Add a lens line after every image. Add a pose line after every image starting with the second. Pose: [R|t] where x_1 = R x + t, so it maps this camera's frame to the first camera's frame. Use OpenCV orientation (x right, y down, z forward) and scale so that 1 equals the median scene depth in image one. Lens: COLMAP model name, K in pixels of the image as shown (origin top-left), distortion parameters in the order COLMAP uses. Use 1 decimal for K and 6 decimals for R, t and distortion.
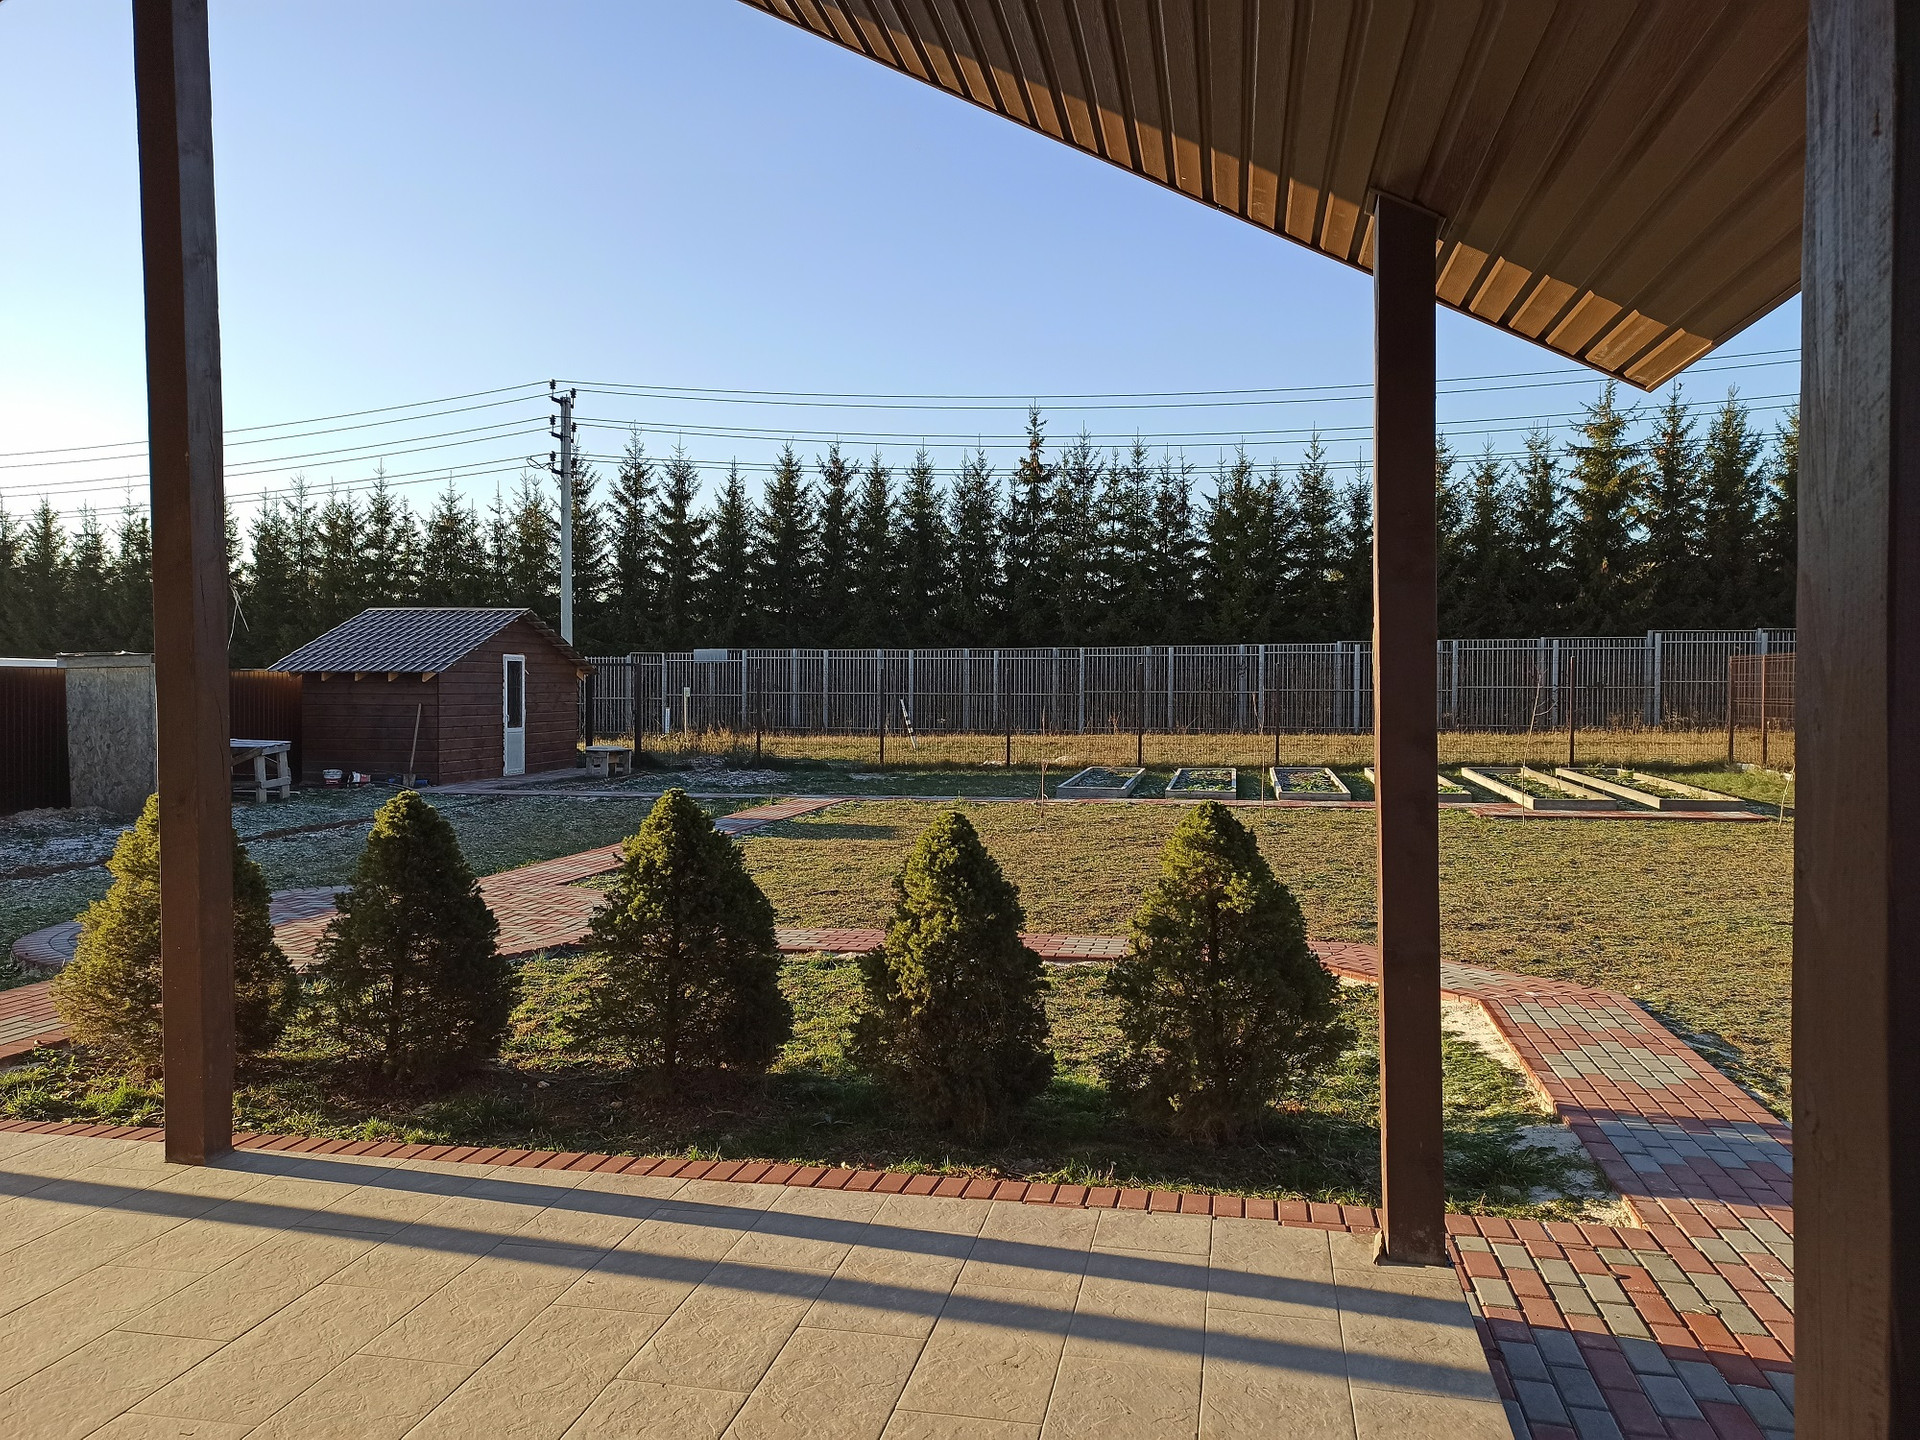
lens RADIAL K [[1400.4, 0, 963.0], [0, 1400.4, 716.3], [0, 0, 1]] dist [0.069519, -0.065412]
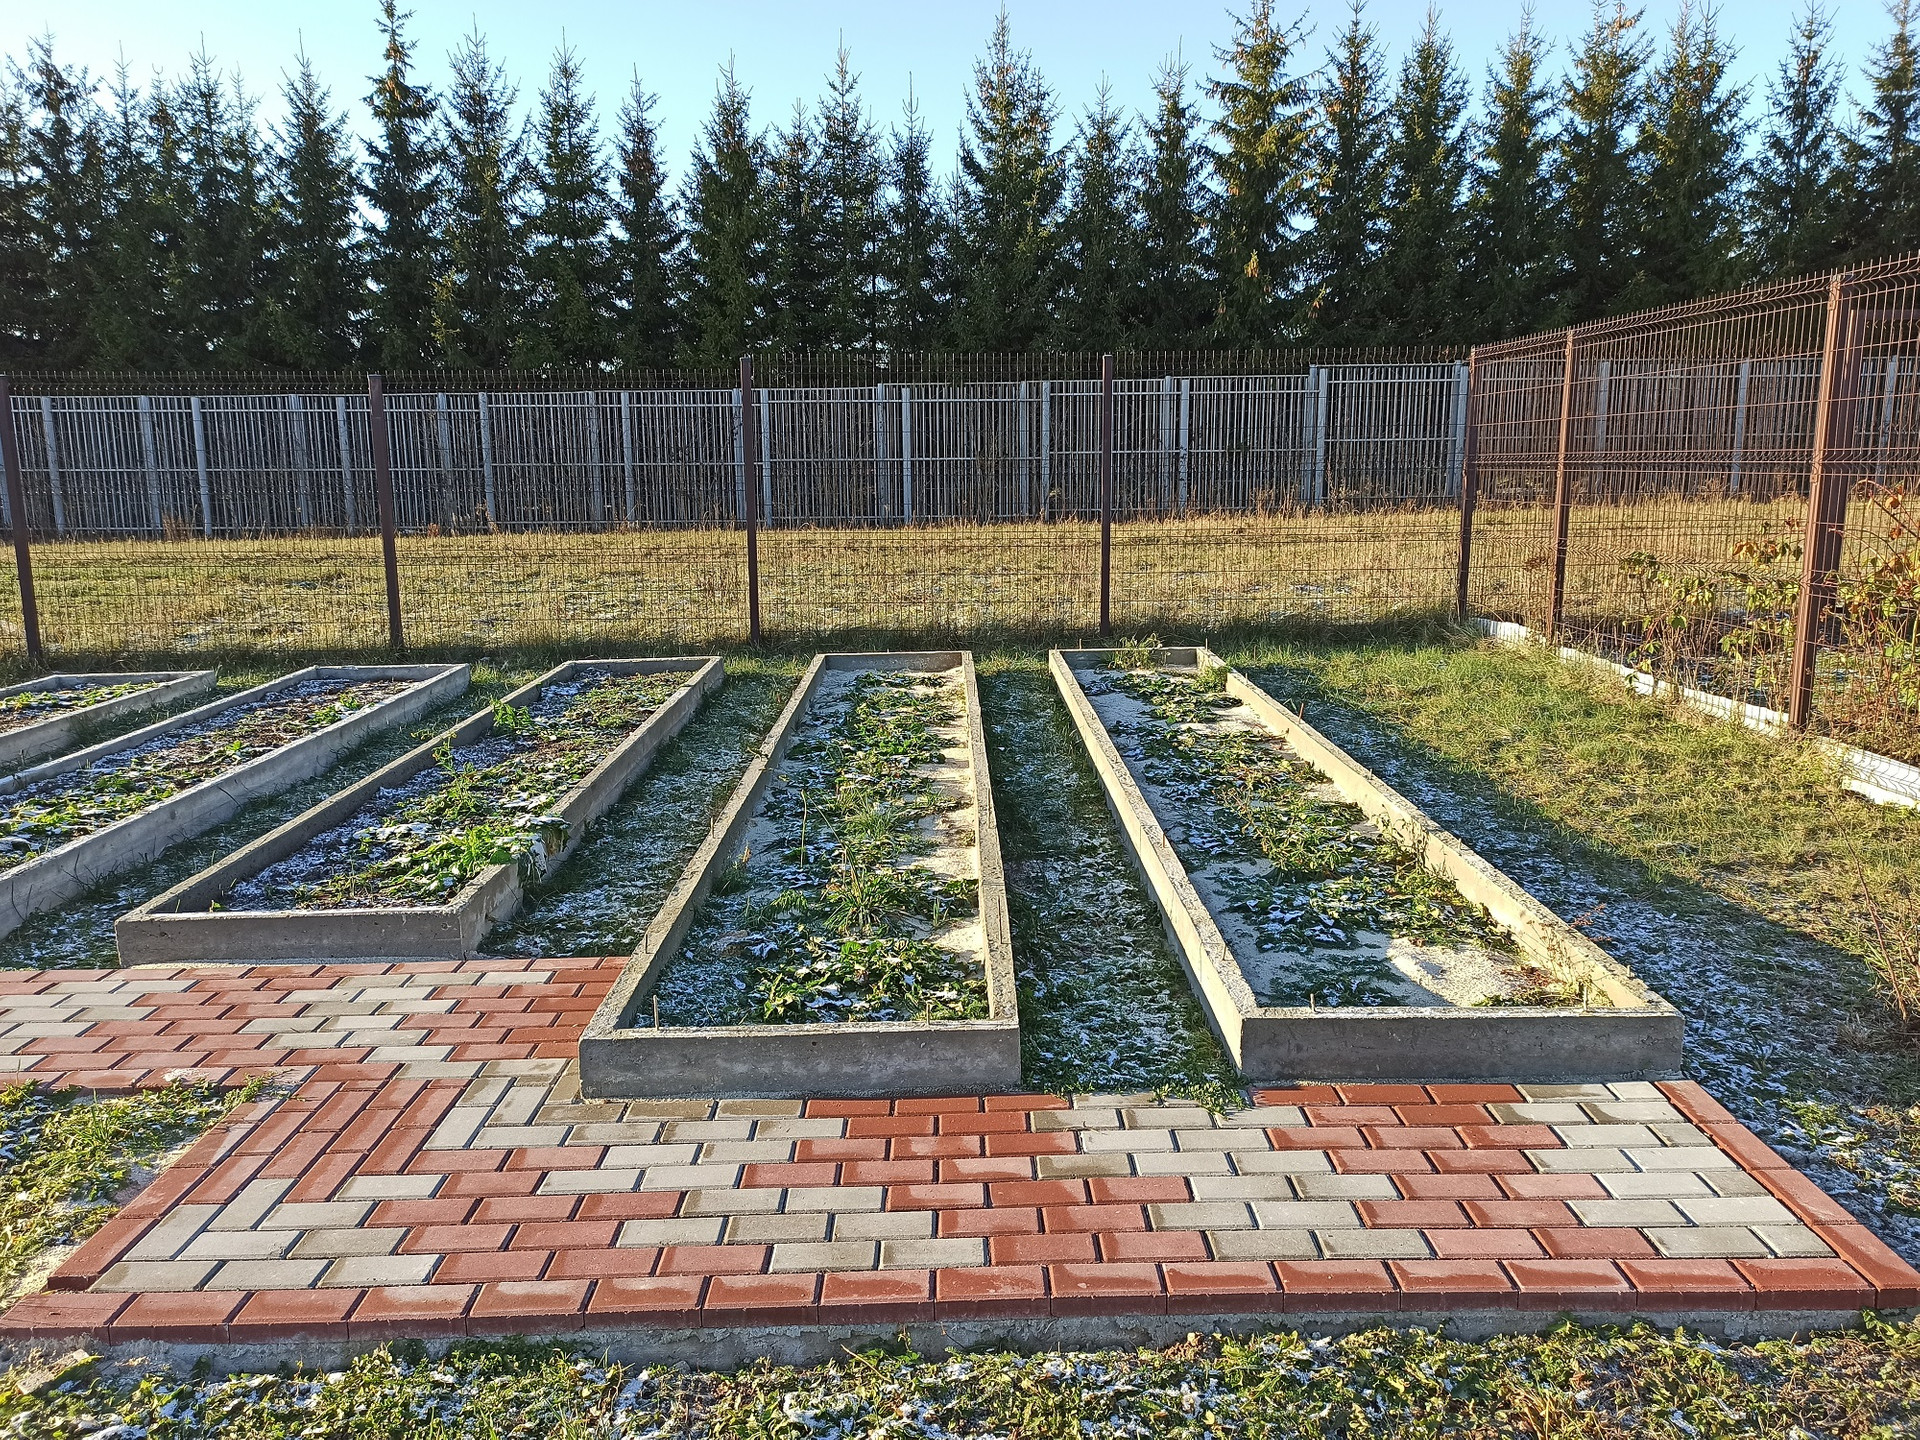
lens RADIAL K [[1400.4, 0, 963.0], [0, 1400.4, 716.3], [0, 0, 1]] dist [0.069519, -0.065412]
pose [[0.979015, -0.047531, 0.198166, 0.159457], [0.016101, 0.987421, 0.157294, -0.002486], [-0.203150, -0.150803, 0.967465, 0.317236]]
